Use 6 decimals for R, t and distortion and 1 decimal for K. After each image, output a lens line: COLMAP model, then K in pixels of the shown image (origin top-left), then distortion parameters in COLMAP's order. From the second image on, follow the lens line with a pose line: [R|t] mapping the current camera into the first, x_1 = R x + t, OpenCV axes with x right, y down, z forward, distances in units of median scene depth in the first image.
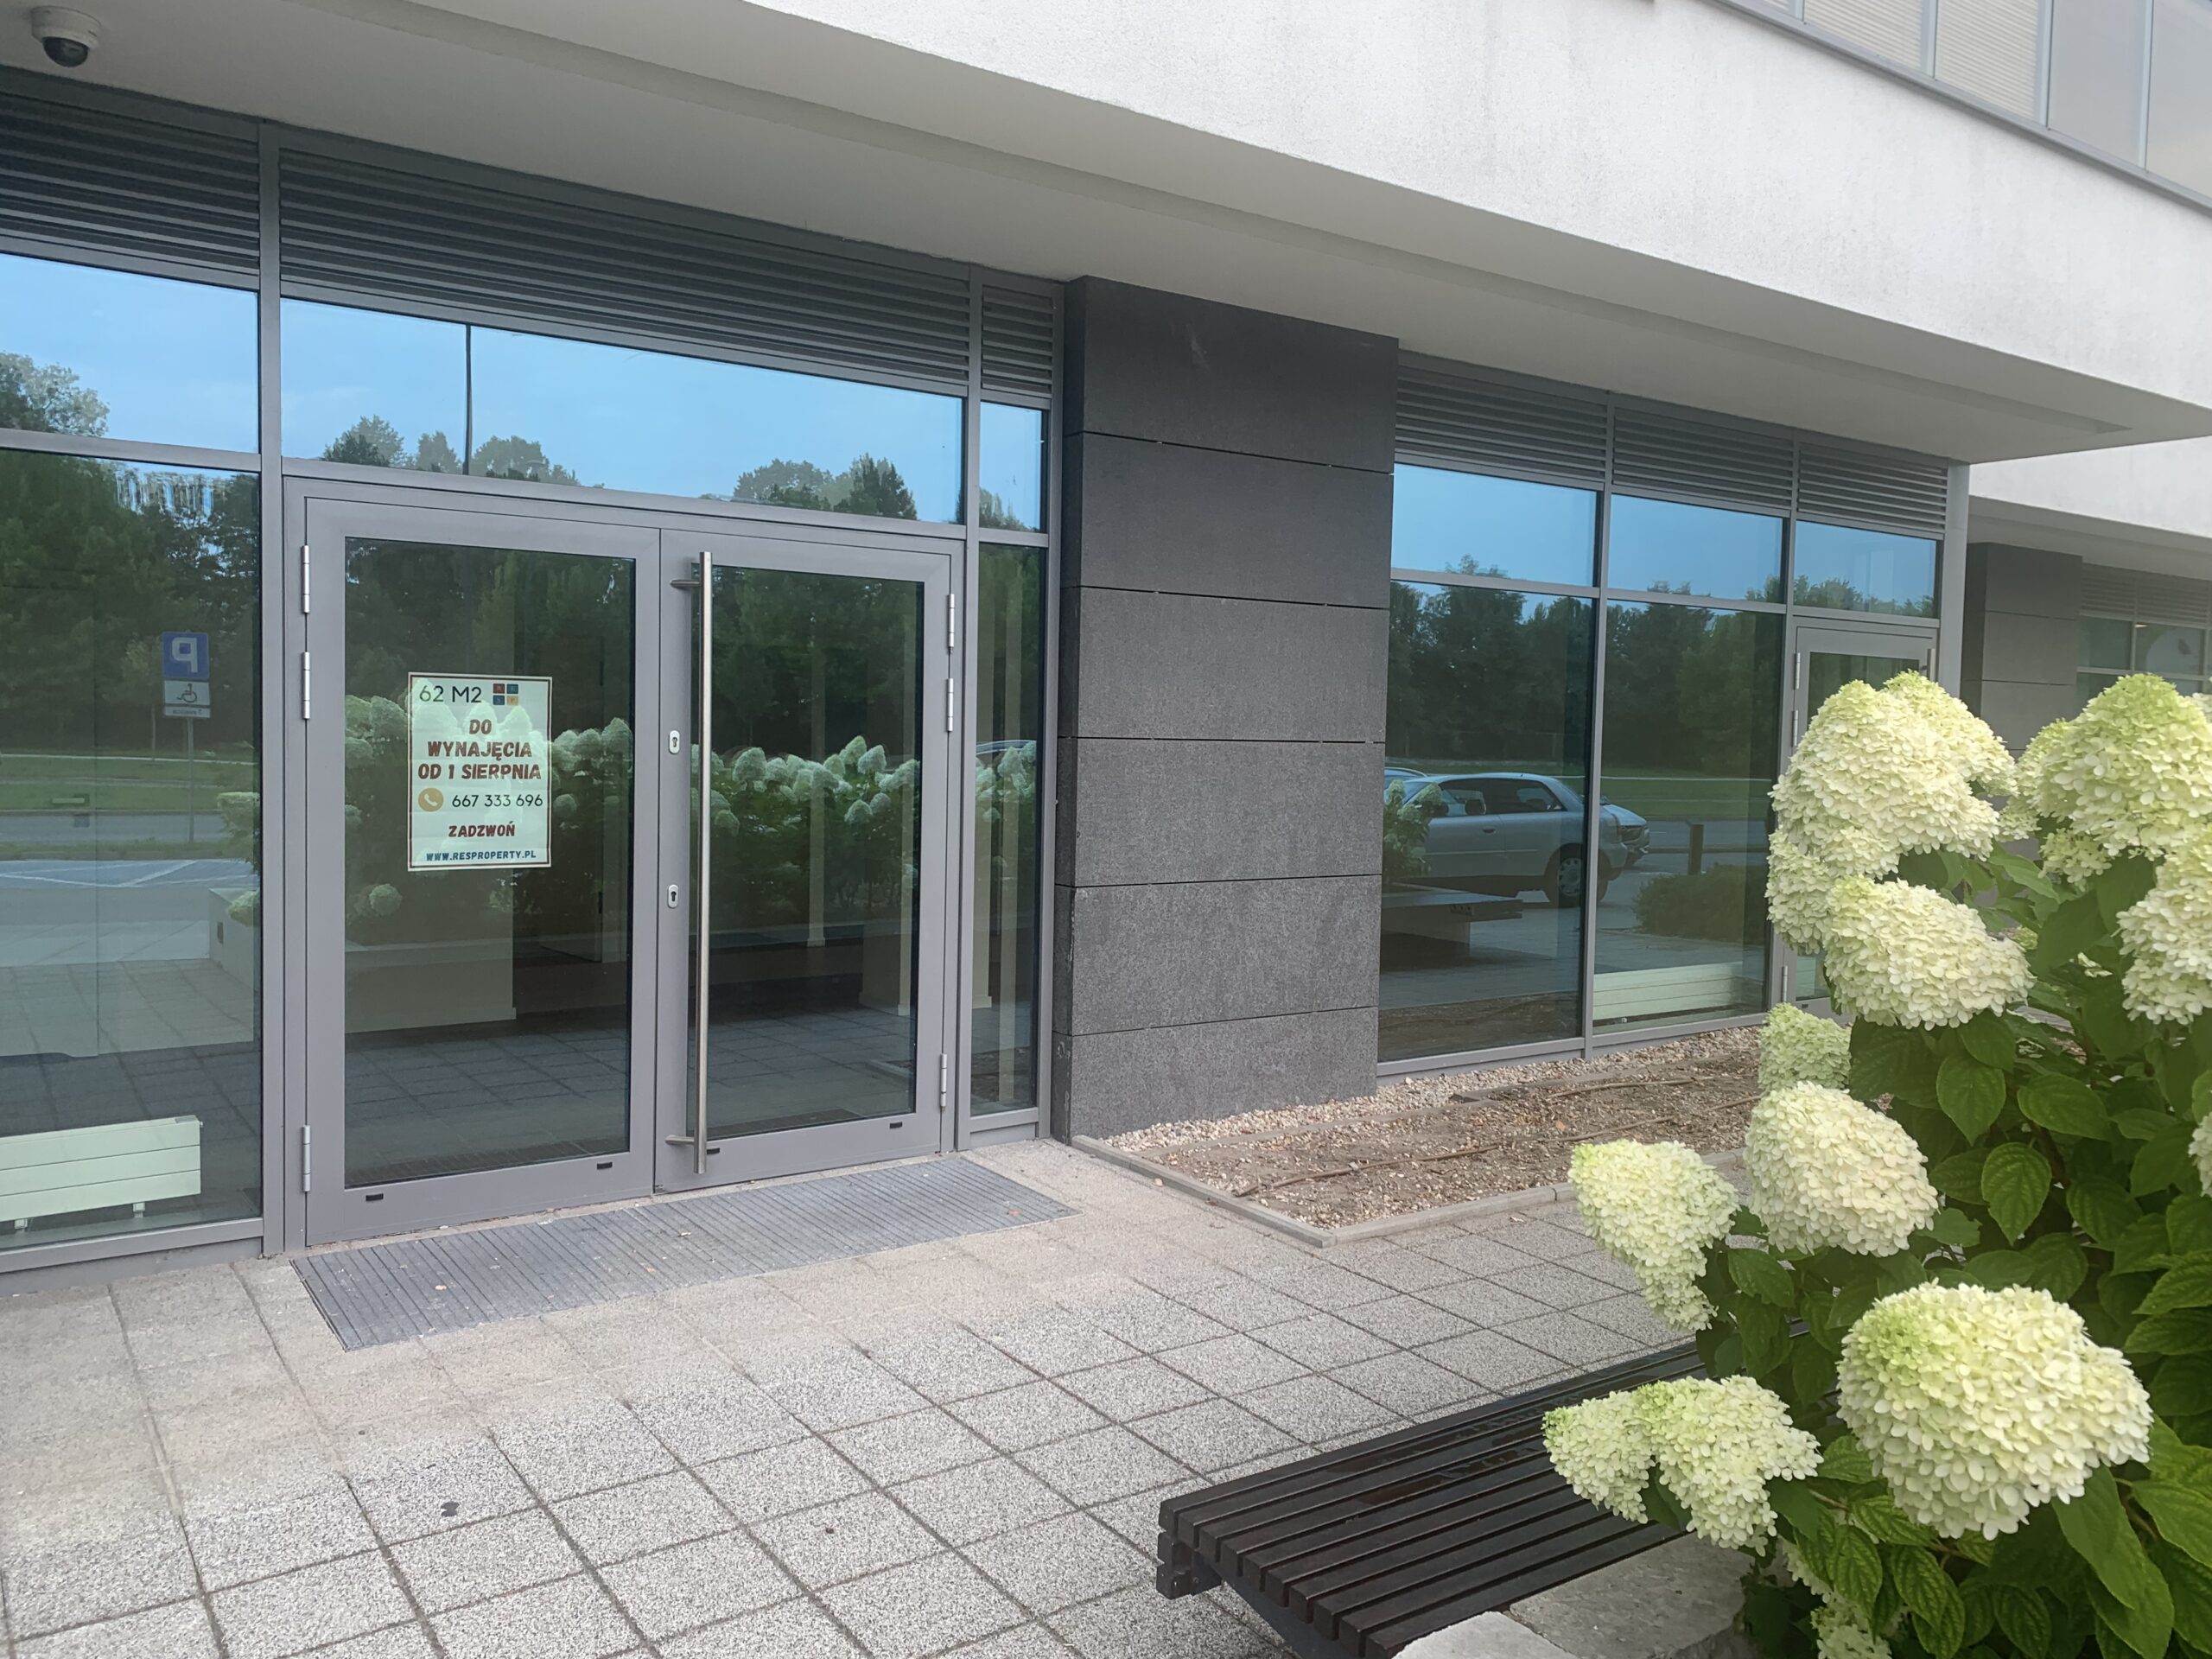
lens RADIAL K [[1690.1, 0, 1124.0], [0, 1690.1, 830.8], [0, 0, 1]] dist [0.039408, -0.045353]
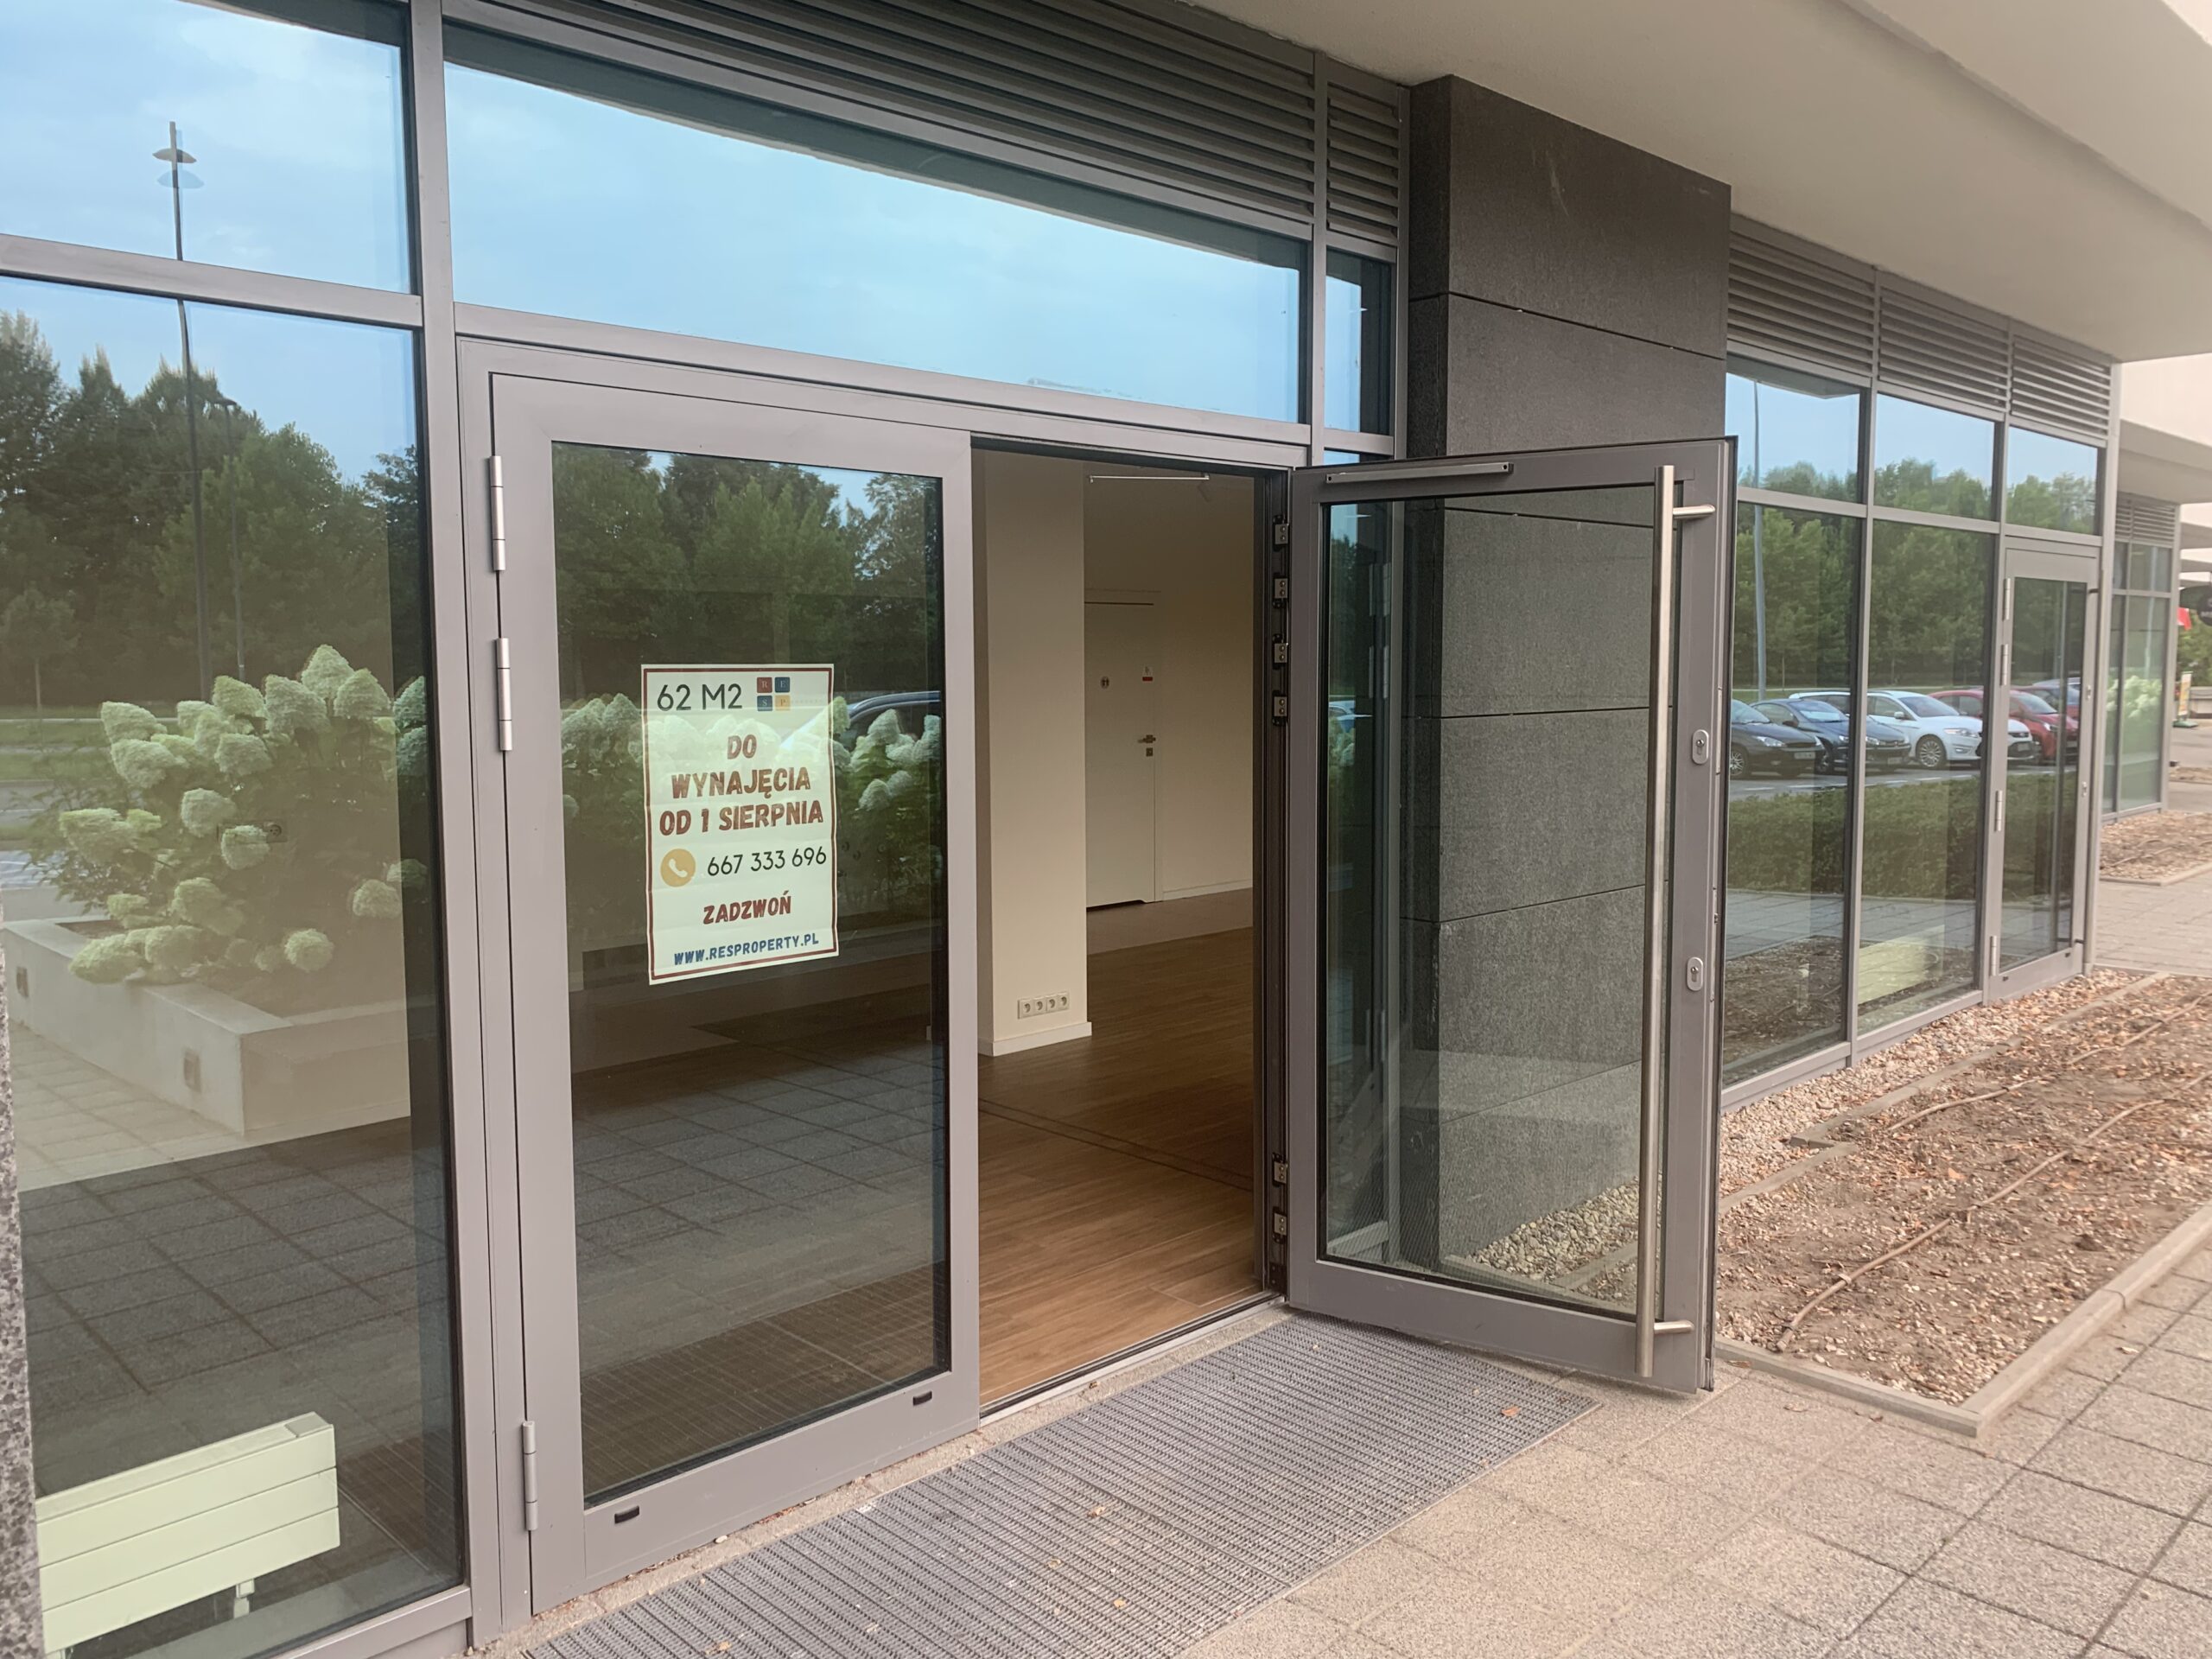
lens RADIAL K [[1690.1, 0, 1094.1], [0, 1690.1, 812.9], [0, 0, 1]] dist [0.039408, -0.045353]
pose [[0.988106, -0.042633, 0.147747, -0.340548], [0.038631, 0.998807, 0.029853, -0.049890], [-0.148844, -0.023791, 0.988574, 0.355773]]
